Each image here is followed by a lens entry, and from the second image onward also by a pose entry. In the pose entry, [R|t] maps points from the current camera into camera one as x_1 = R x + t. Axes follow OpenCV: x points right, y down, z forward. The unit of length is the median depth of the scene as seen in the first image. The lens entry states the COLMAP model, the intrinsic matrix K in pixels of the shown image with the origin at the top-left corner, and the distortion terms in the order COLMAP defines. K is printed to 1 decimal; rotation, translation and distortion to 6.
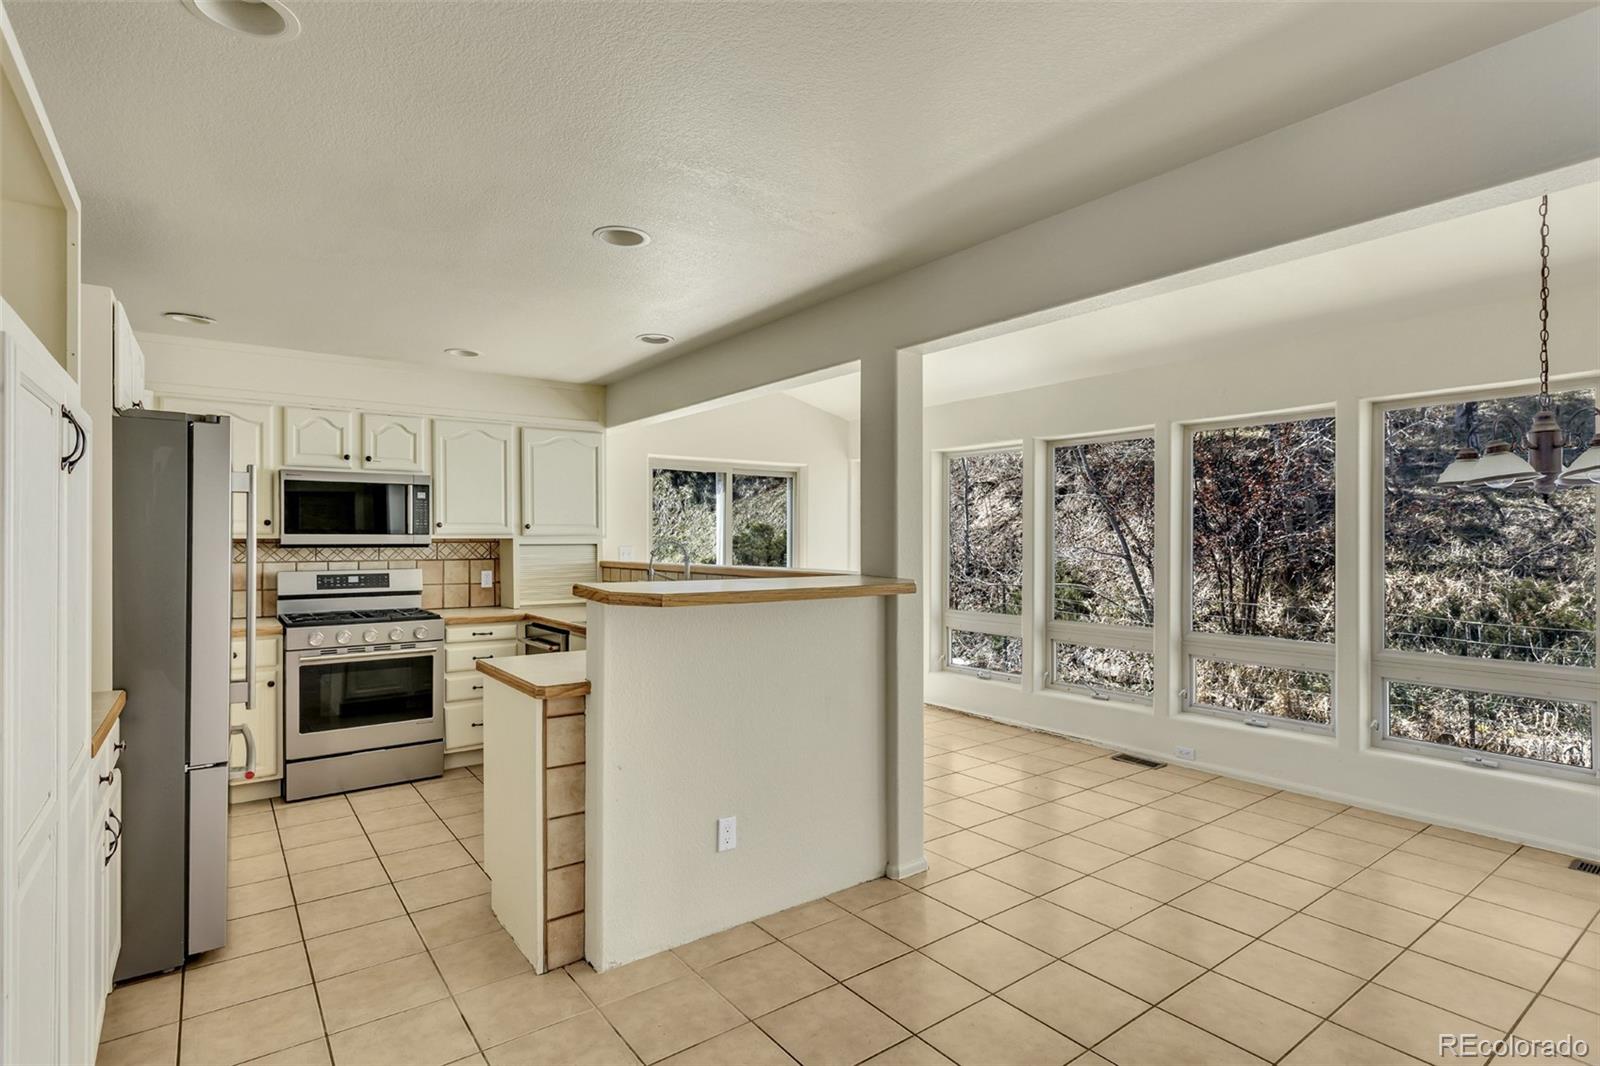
lens RADIAL K [[798.1, 0, 800.0], [0, 798.1, 533.0], [0, 0, 1]] dist [-0.007176, 0.000631]
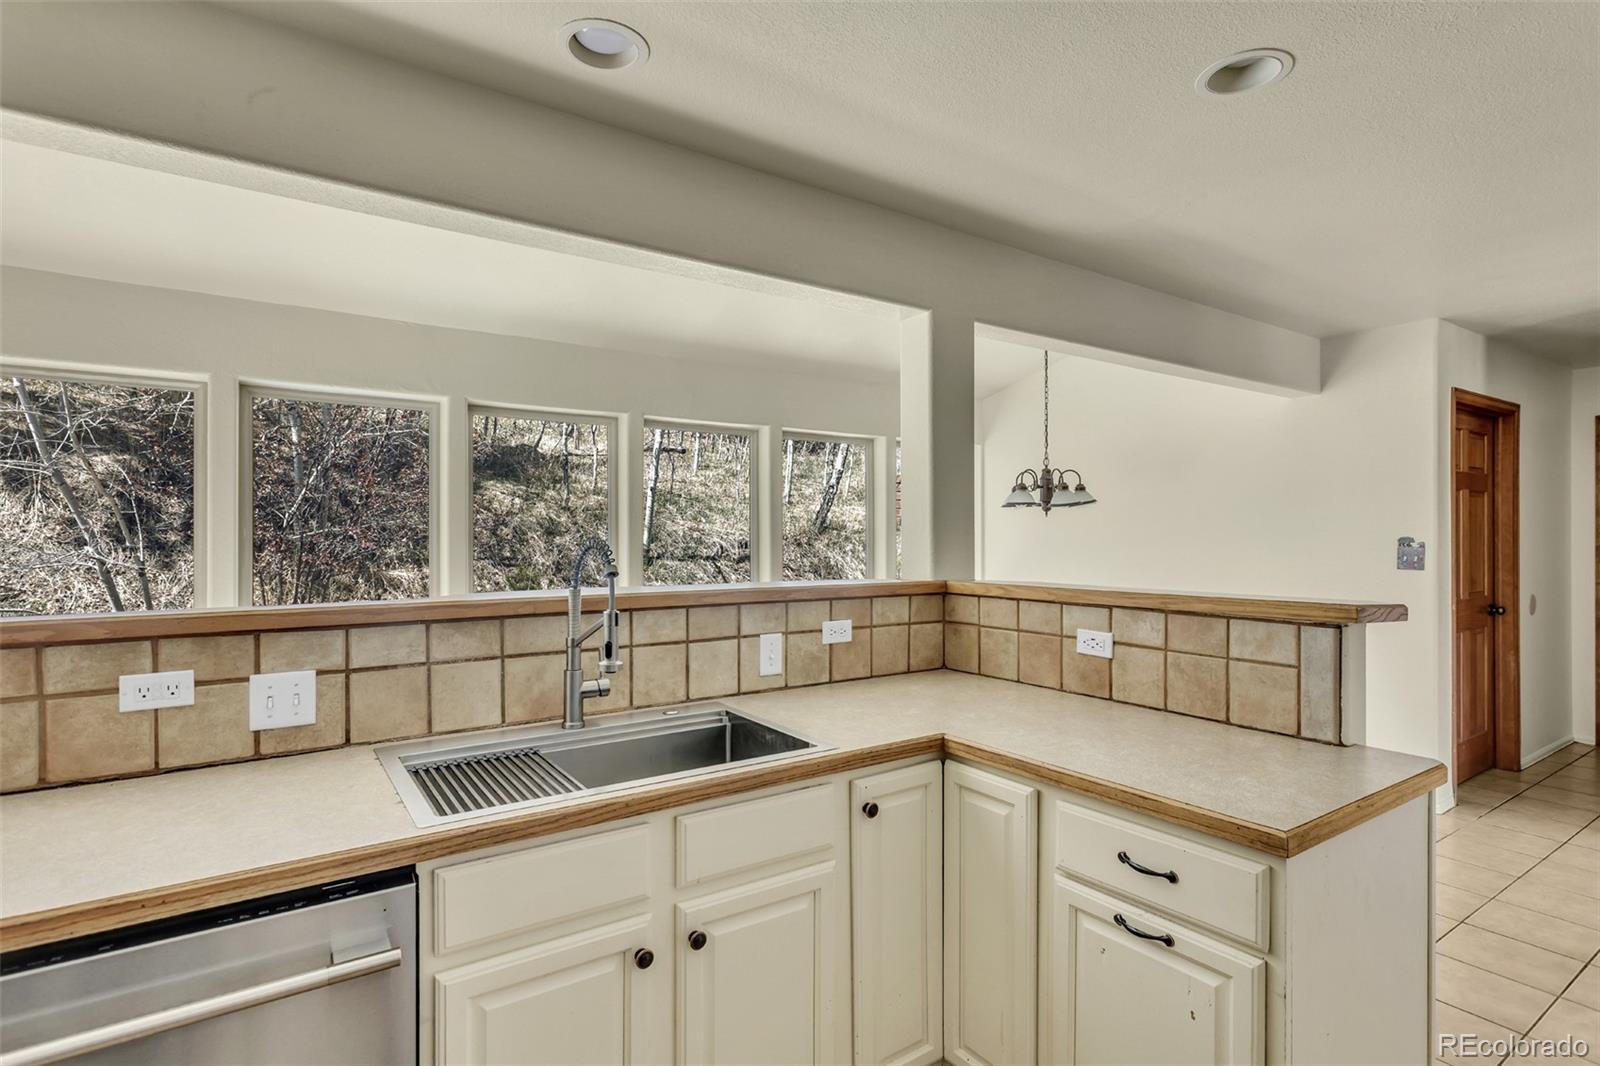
lens RADIAL K [[798.1, 0, 800.0], [0, 798.1, 533.0], [0, 0, 1]] dist [-0.007176, 0.000631]
pose [[0.041243, 0.007121, 0.999124, -0.513344], [-0.003382, 0.999970, -0.006988, 0.007537], [-0.999143, -0.003091, 0.041266, 0.777150]]
